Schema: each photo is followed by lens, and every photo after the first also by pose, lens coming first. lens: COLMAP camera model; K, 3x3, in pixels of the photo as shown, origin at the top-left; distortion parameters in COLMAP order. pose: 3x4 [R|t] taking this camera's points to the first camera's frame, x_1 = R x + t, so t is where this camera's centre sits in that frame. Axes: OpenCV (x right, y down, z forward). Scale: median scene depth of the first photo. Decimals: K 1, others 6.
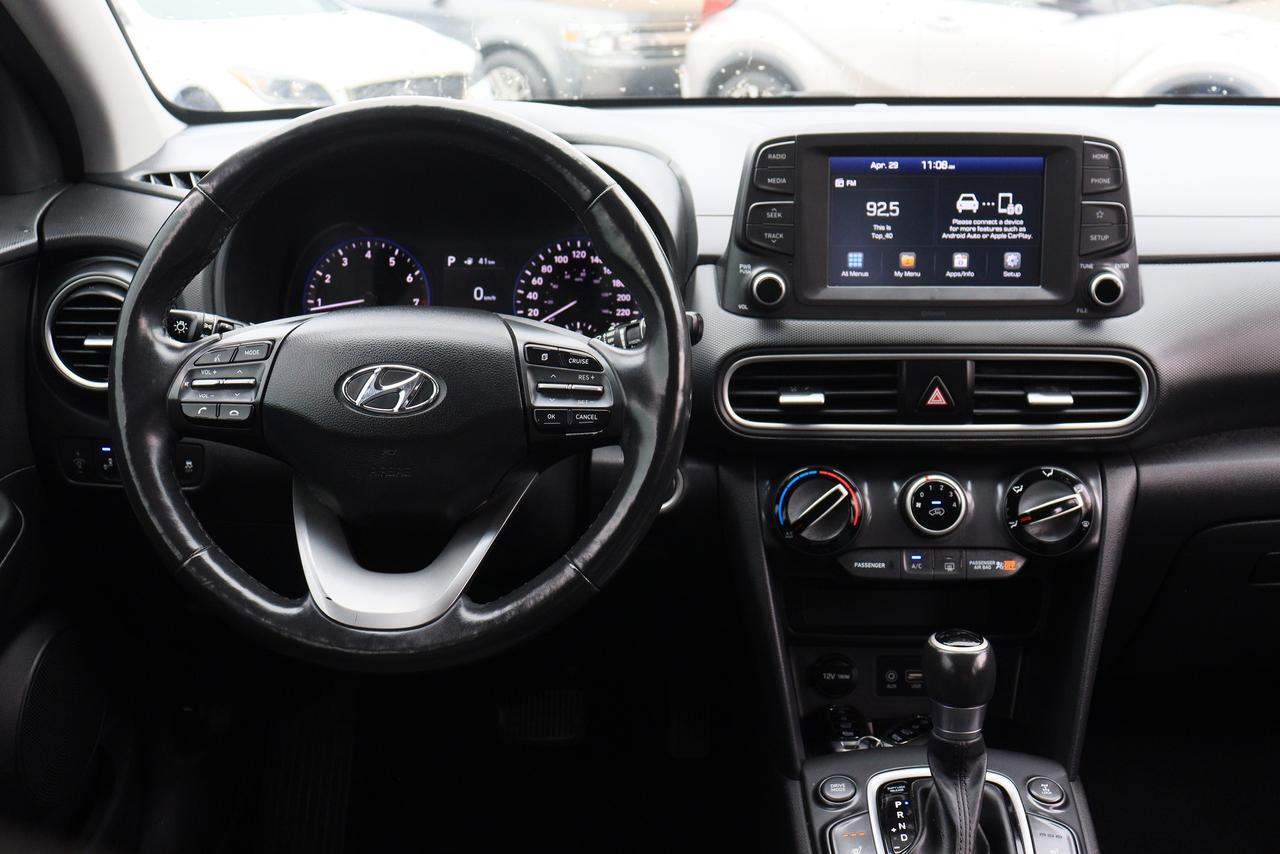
lens RADIAL K [[1328.6, 0, 635.5], [0, 1328.6, 414.1], [0, 0, 1]] dist [-0.071987, 0.000000]
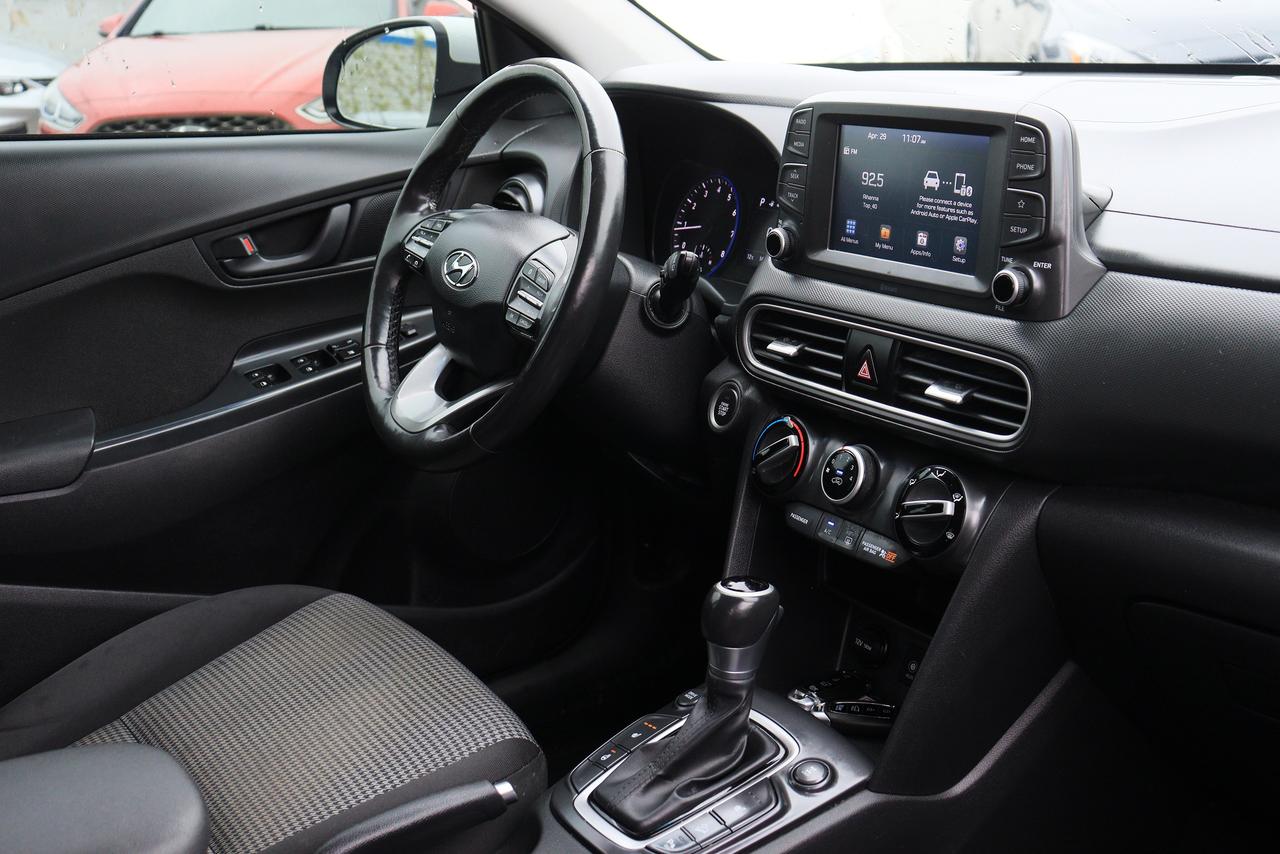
lens RADIAL K [[1505.5, 0, 639.2], [0, 1505.5, 431.8], [0, 0, 1]] dist [-0.048498, 0.000000]
pose [[0.568404, 0.219796, -0.792848, 1.034272], [-0.205767, 0.971008, 0.121669, -0.070156], [0.796604, 0.093985, 0.597151, 0.189239]]
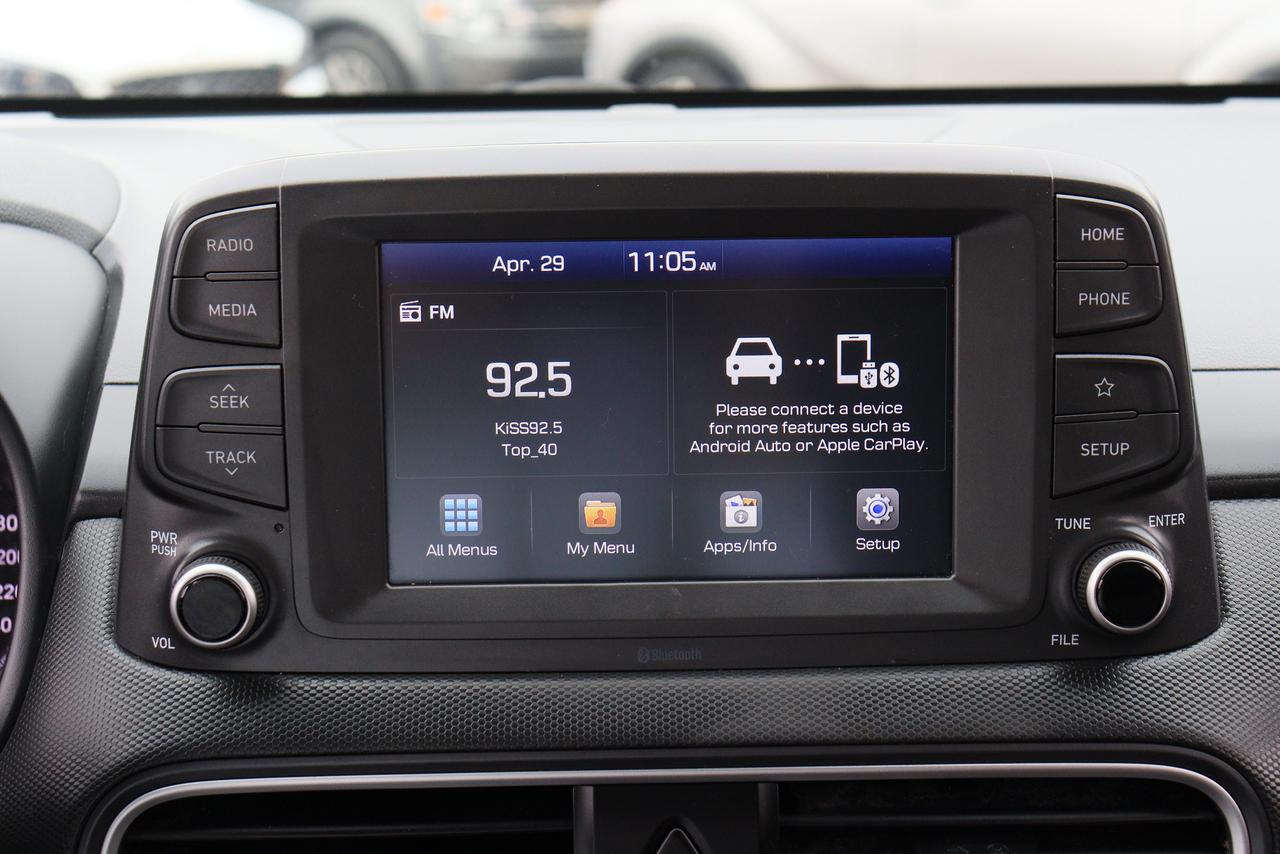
lens RADIAL K [[1771.3, 0, 645.3], [0, 1771.3, 416.5], [0, 0, 1]] dist [-0.010643, 0.000000]
pose [[0.998303, -0.012329, 0.056909, 0.190460], [0.015465, 0.998366, -0.055003, -0.115887], [-0.056138, 0.055790, 0.996863, 0.495983]]
